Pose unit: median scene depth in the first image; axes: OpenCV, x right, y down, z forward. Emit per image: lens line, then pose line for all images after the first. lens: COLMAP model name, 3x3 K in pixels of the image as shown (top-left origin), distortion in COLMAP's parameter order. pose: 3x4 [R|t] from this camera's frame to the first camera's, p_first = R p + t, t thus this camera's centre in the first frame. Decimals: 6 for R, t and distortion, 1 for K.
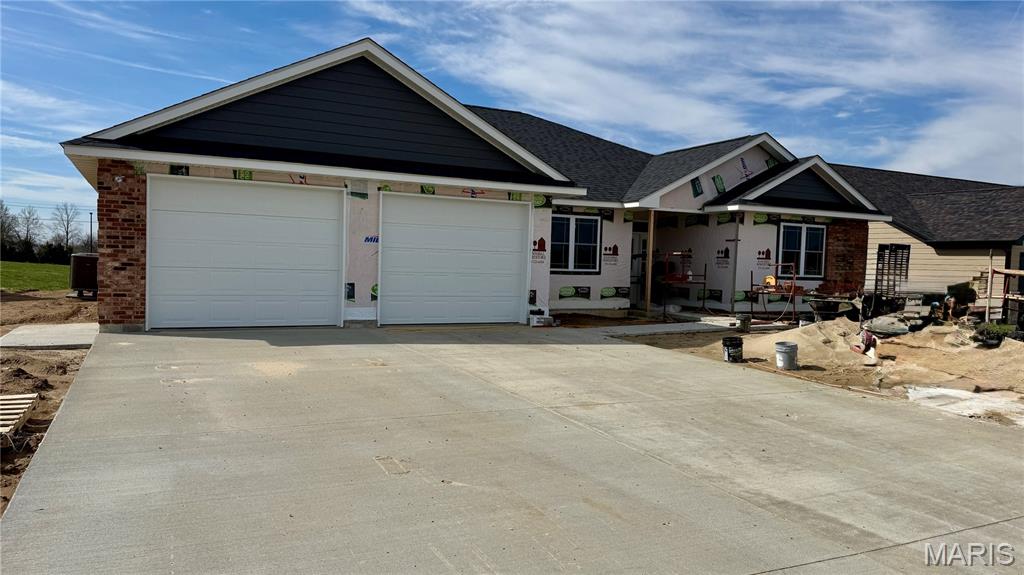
lens RADIAL K [[714.8, 0, 510.0], [0, 714.8, 291.9], [0, 0, 1]] dist [0.117018, -0.193361]
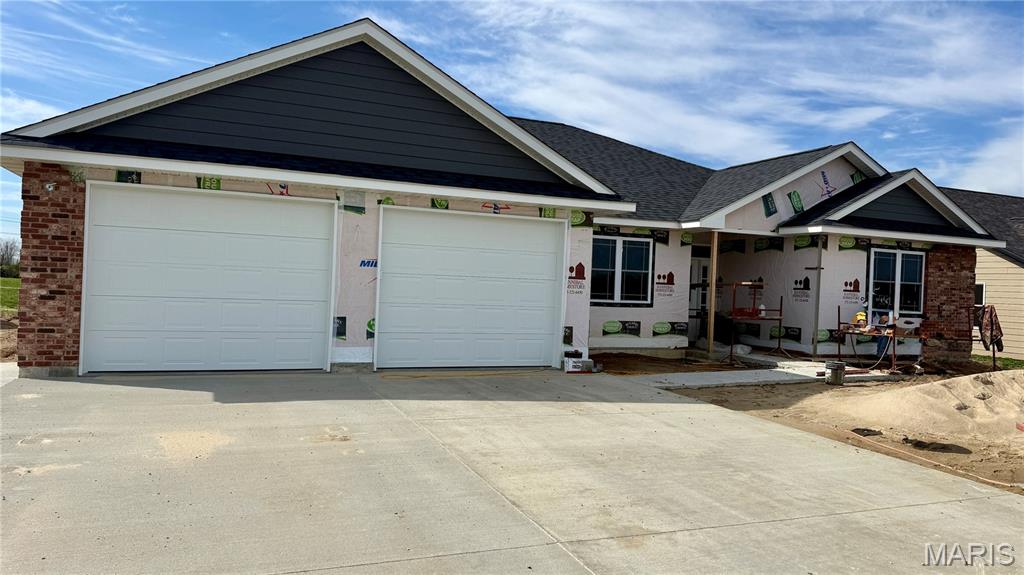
lens RADIAL K [[714.8, 0, 510.0], [0, 714.8, 291.9], [0, 0, 1]] dist [0.117018, -0.193361]
pose [[0.997465, 0.011368, -0.070244, 0.022209], [-0.013811, 0.999313, -0.034390, -0.013420], [0.069805, 0.035273, 0.996937, 0.178476]]
